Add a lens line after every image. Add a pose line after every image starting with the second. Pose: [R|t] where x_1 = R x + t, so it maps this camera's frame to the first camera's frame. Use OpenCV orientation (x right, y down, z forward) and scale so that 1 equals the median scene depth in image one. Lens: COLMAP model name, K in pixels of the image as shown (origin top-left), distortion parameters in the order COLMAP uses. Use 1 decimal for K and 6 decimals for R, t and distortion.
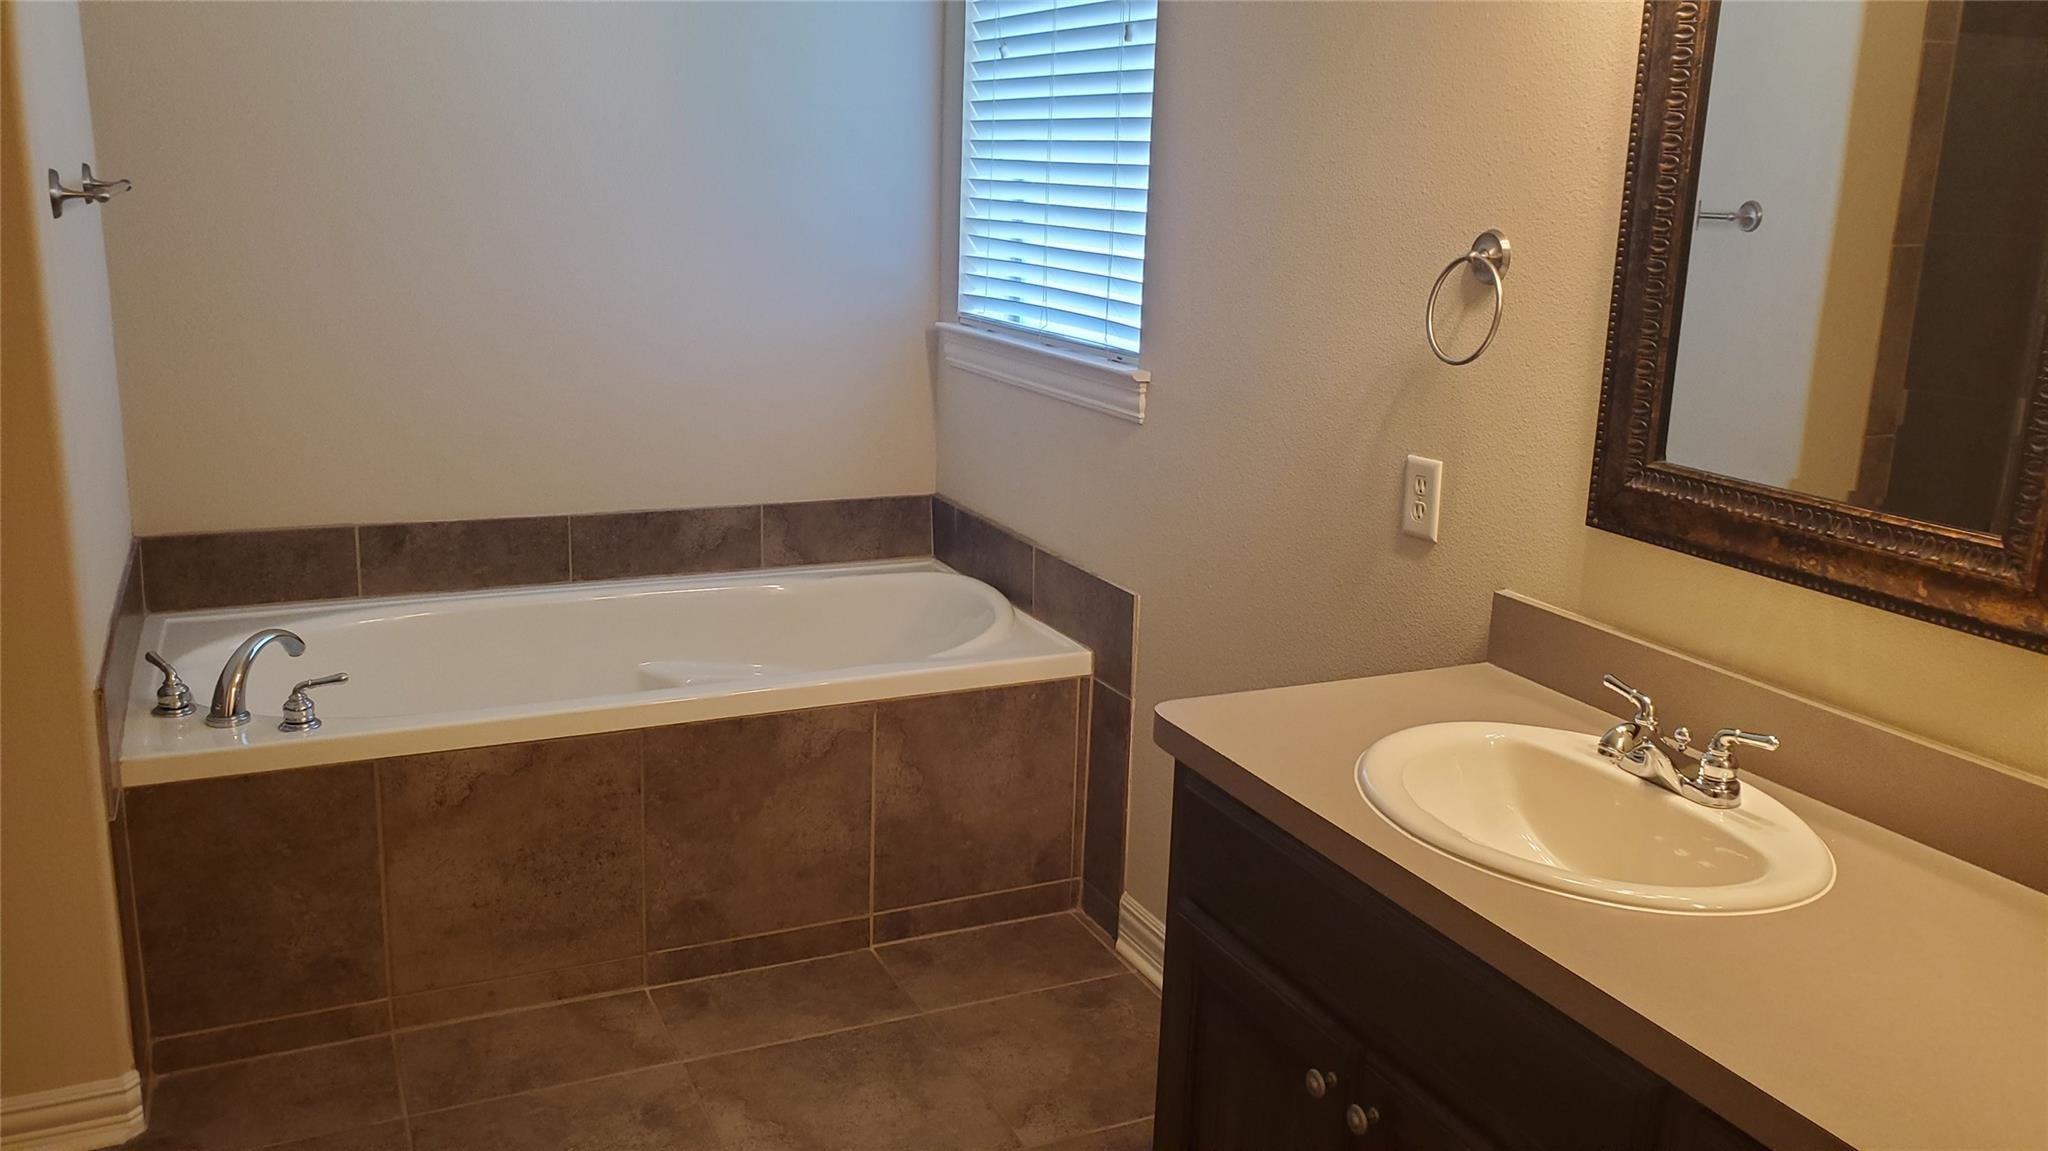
lens RADIAL K [[1651.7, 0, 1083.2], [0, 1651.7, 570.8], [0, 0, 1]] dist [0.255816, -0.690996]
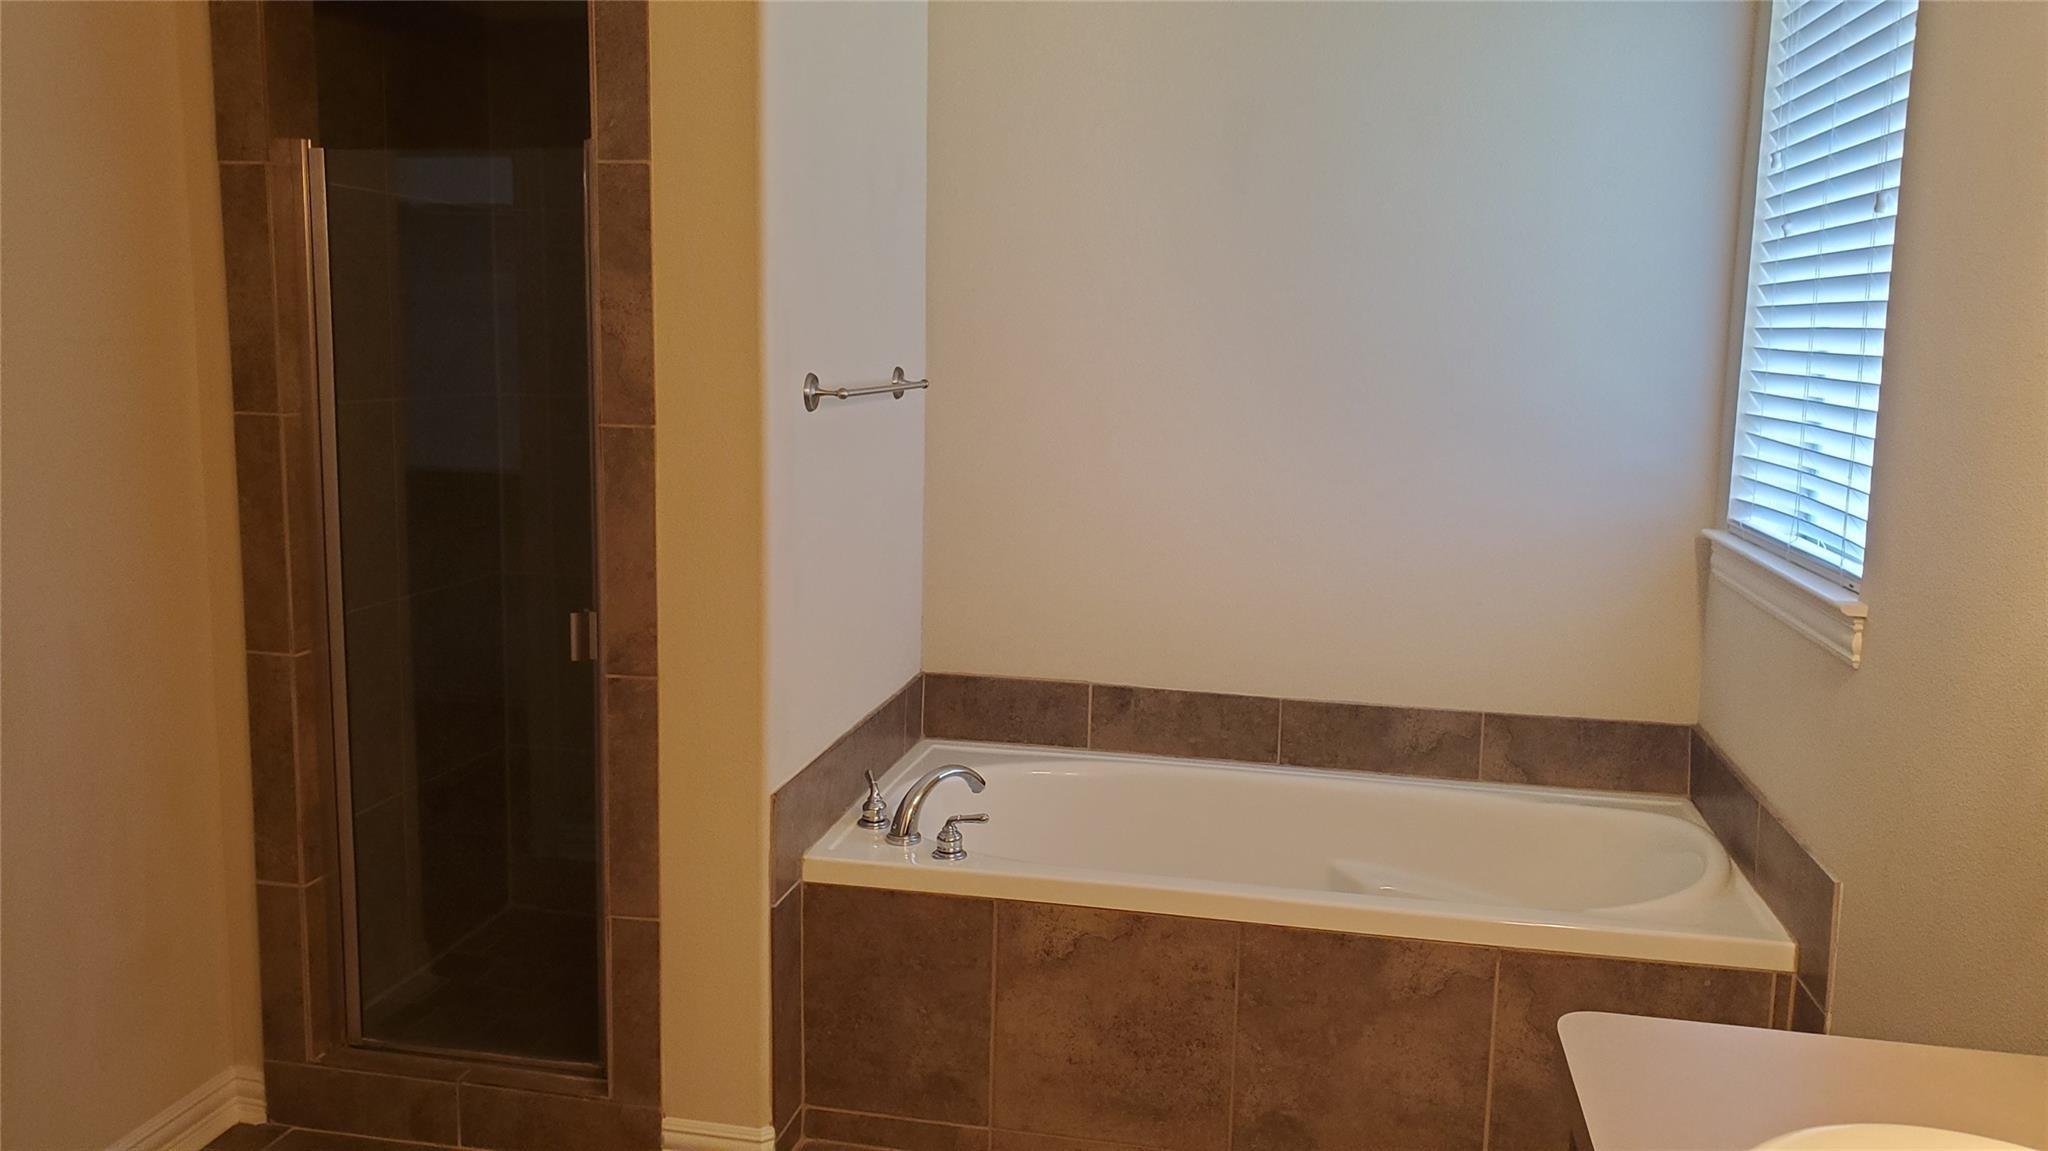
lens RADIAL K [[1711.0, 0, 1024.0], [0, 1711.0, 575.5], [0, 0, 1]] dist [-0.008287, -0.005798]
pose [[0.800354, 0.081516, -0.593961, 0.192156], [-0.145398, 0.987528, -0.060393, -0.024165], [0.581630, 0.134697, 0.802224, 0.096930]]
